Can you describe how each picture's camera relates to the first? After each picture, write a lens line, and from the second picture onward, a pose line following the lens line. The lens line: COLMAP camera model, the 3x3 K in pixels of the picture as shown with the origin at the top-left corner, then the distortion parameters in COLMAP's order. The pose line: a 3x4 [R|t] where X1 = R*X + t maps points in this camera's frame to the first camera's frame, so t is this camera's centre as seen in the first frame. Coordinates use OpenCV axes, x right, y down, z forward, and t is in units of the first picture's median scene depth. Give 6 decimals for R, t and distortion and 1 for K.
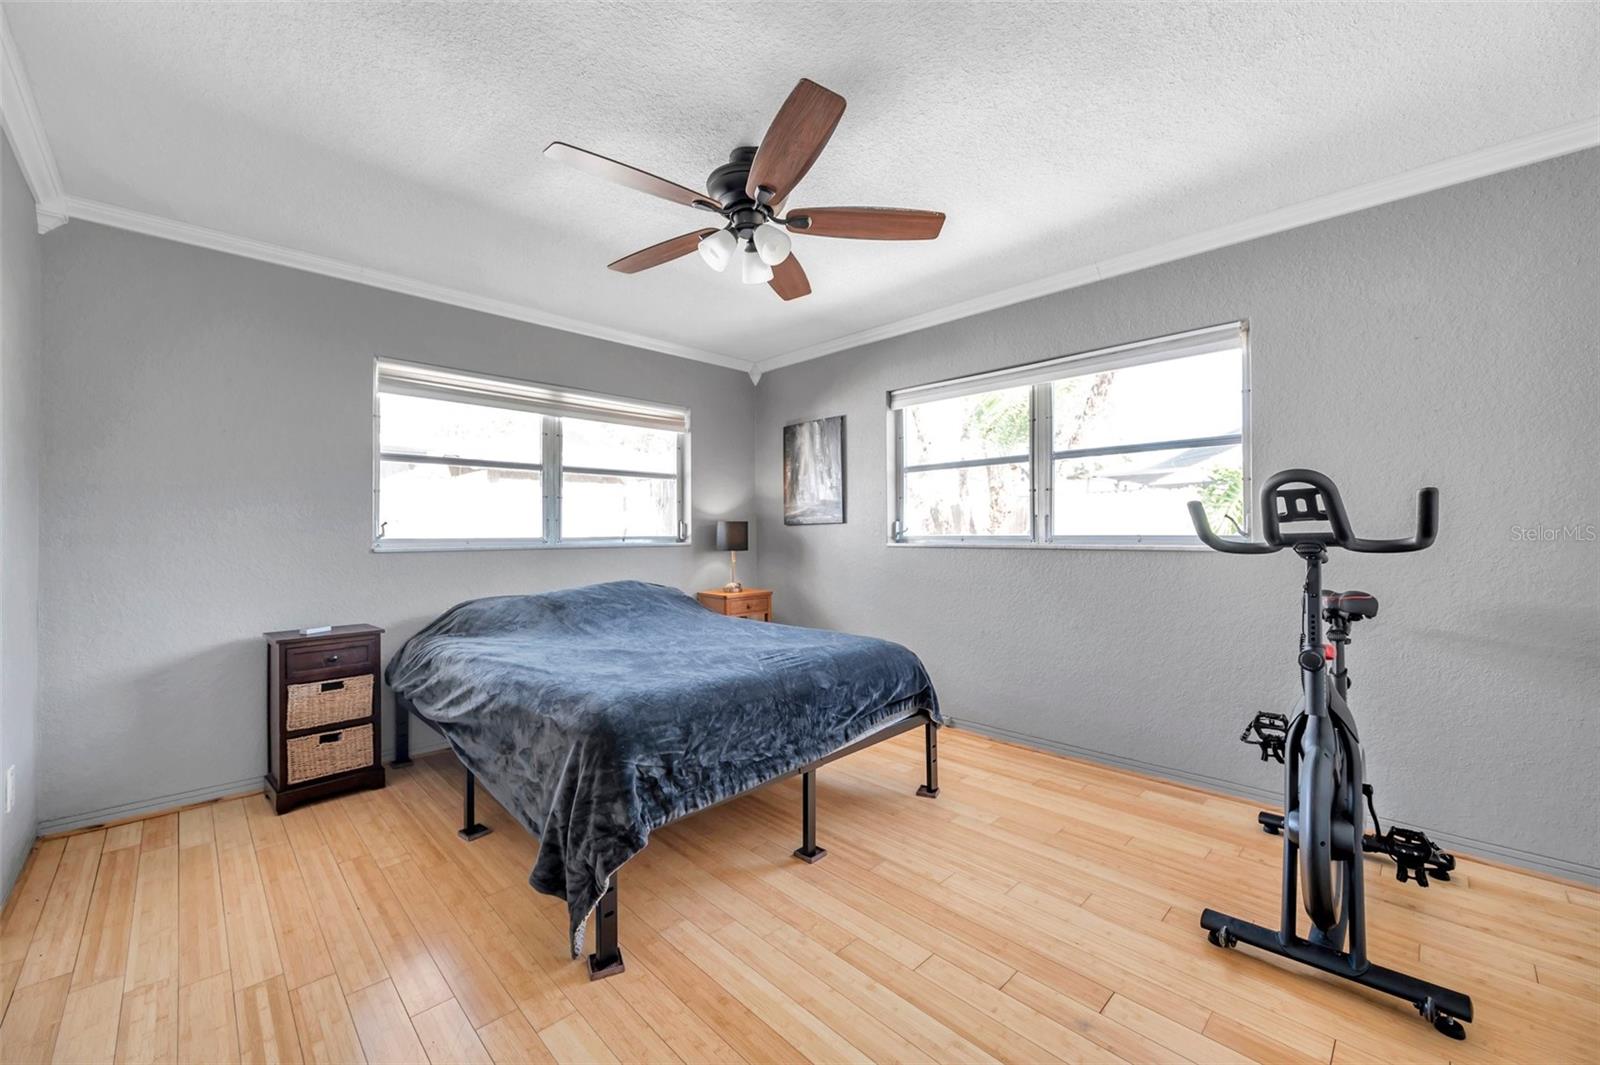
lens RADIAL K [[630.9, 0, 796.7], [0, 630.9, 530.1], [0, 0, 1]] dist [-0.001194, -0.000018]
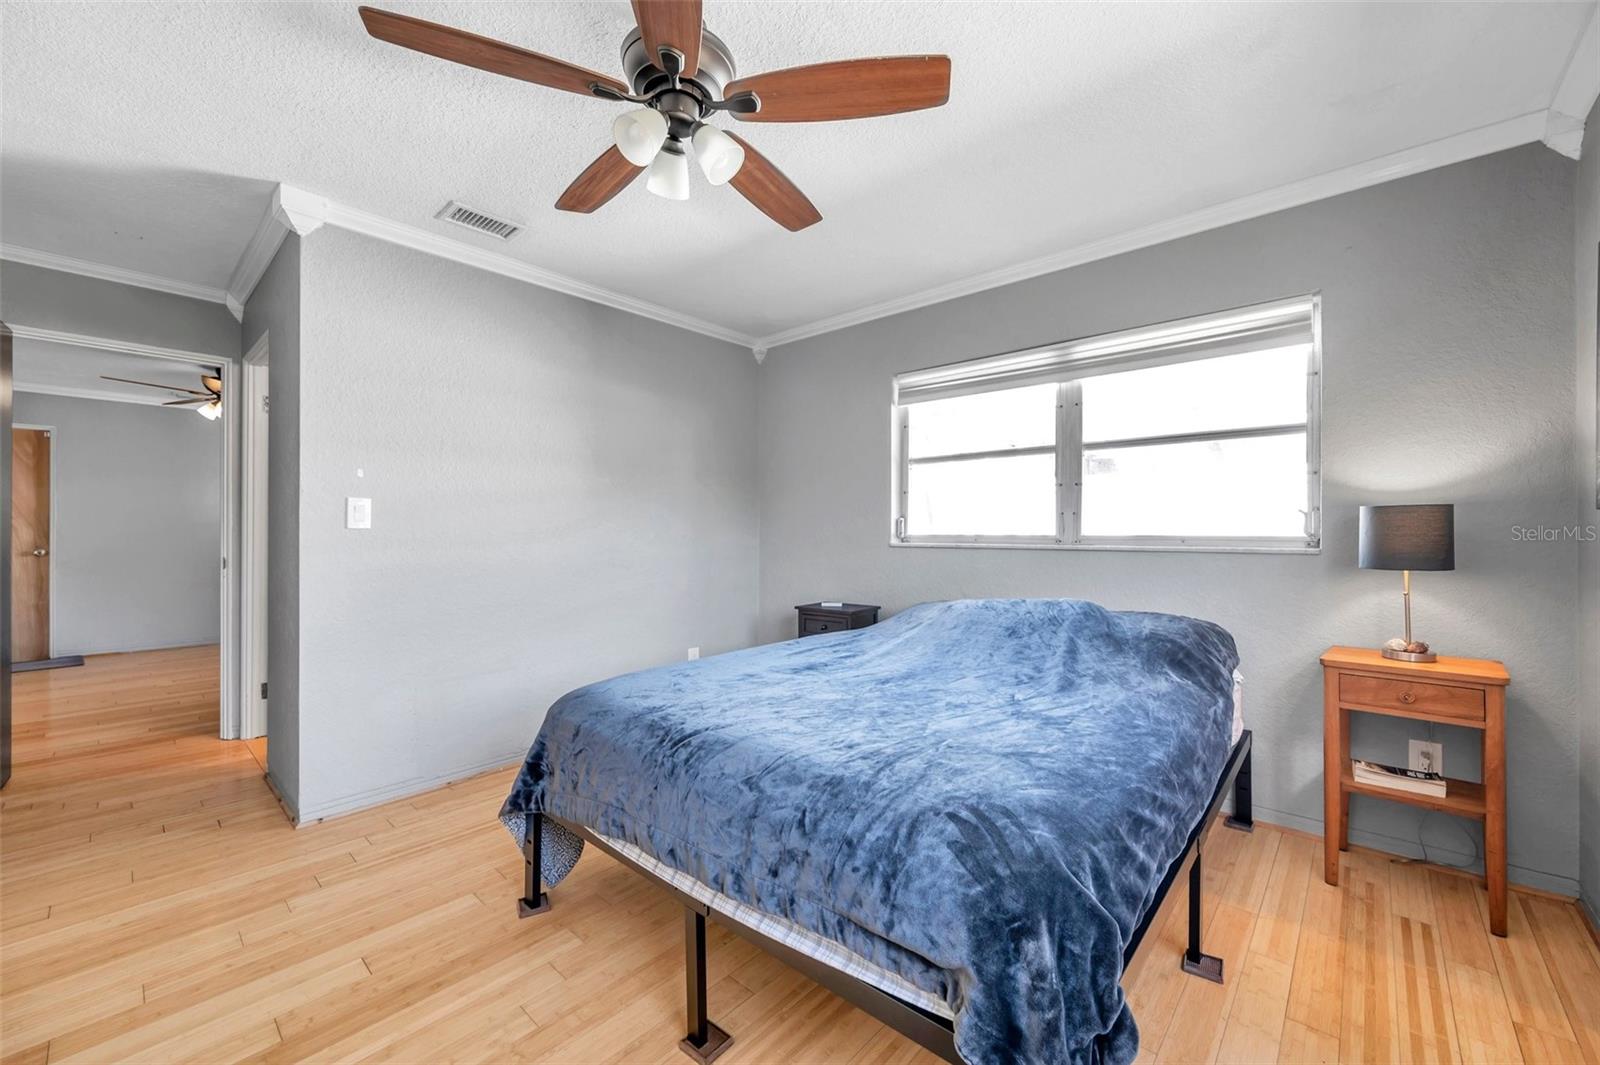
lens RADIAL K [[630.9, 0, 796.7], [0, 630.9, 530.1], [0, 0, 1]] dist [-0.001194, -0.000018]
pose [[0.064668, 0.000034, -0.997907, 0.379107], [0.003883, 0.999992, 0.000286, 0.003482], [0.997899, -0.003894, 0.064667, 0.609299]]
